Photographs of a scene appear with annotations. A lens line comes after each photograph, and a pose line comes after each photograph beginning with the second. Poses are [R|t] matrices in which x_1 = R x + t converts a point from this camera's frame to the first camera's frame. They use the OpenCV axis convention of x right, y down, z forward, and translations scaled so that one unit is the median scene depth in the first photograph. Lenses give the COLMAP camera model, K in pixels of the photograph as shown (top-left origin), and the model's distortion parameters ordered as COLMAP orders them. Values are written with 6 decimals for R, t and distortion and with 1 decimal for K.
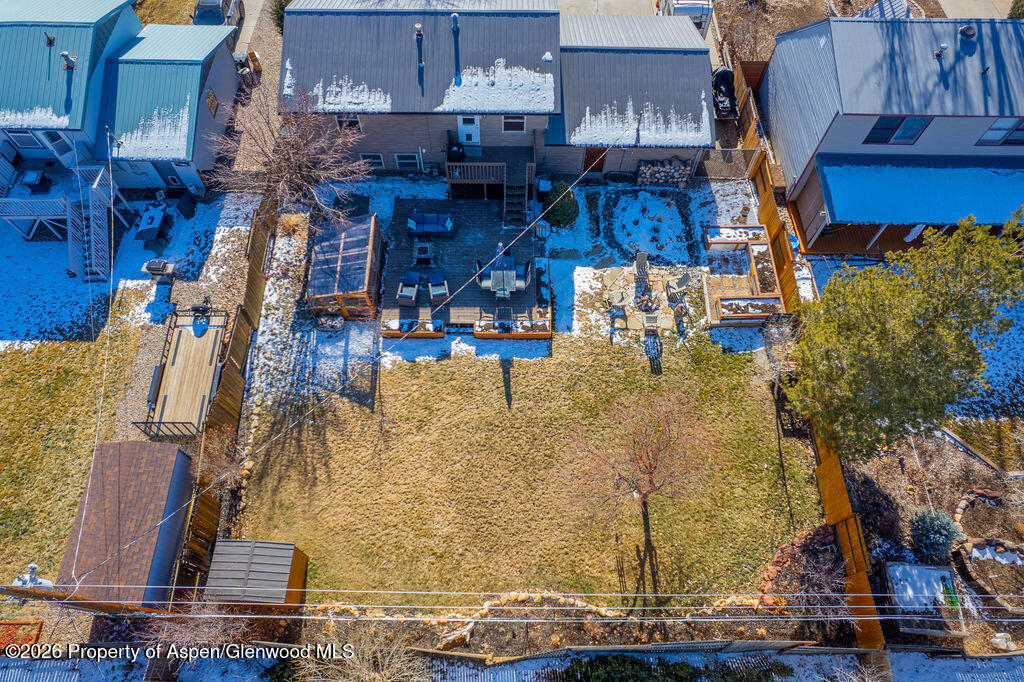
lens RADIAL K [[647.2, 0, 512.0], [0, 647.2, 341.0], [0, 0, 1]] dist [-0.073106, 0.070810]
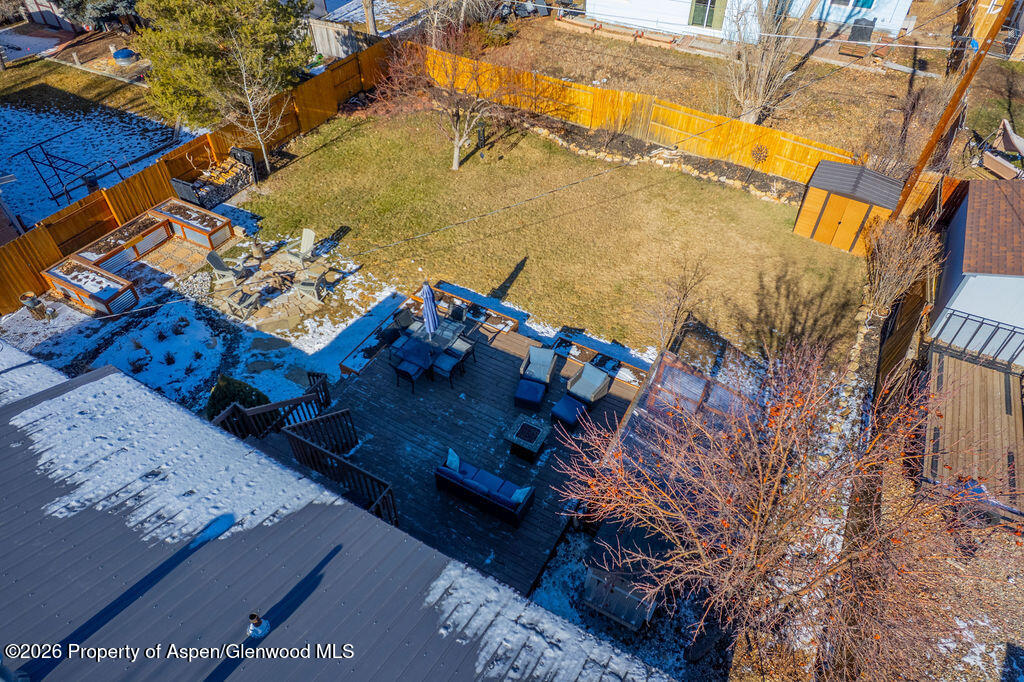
lens RADIAL K [[647.2, 0, 512.0], [0, 647.2, 341.0], [0, 0, 1]] dist [-0.073106, 0.070810]
pose [[-0.867851, -0.368791, 0.332910, -0.285852], [0.429244, -0.219167, 0.876194, -0.612702], [-0.250169, 0.903305, 0.348505, 0.794652]]
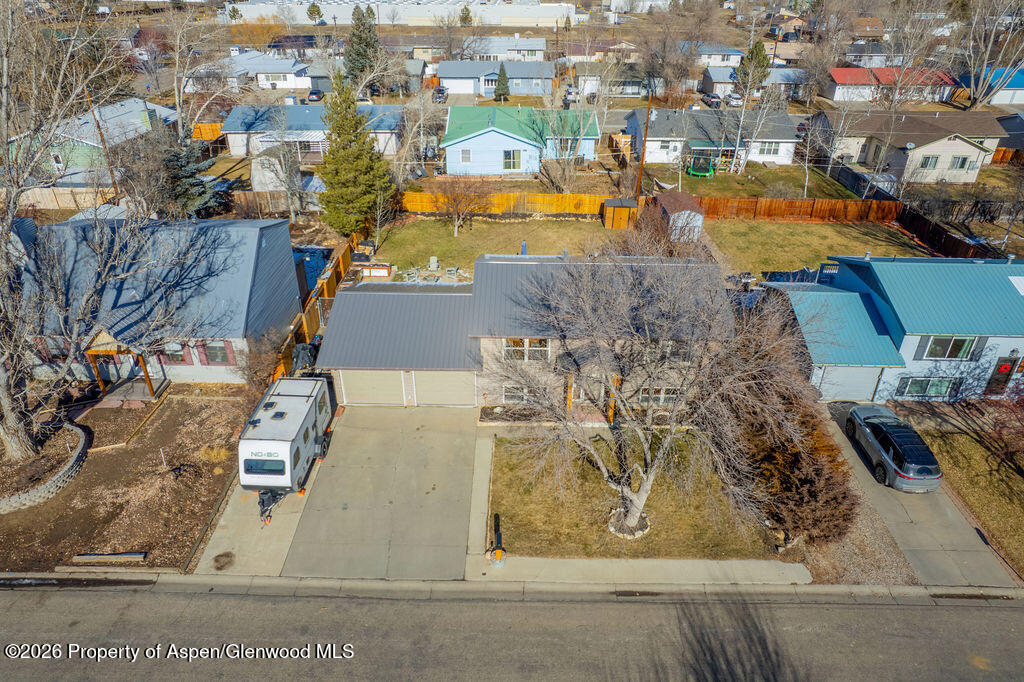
lens RADIAL K [[647.2, 0, 512.0], [0, 647.2, 341.0], [0, 0, 1]] dist [-0.073106, 0.070810]
pose [[-0.999560, -0.029655, -0.000878, 0.018516], [0.000289, -0.039313, 0.999227, -1.785959], [-0.029667, 0.998787, 0.039305, 1.160182]]
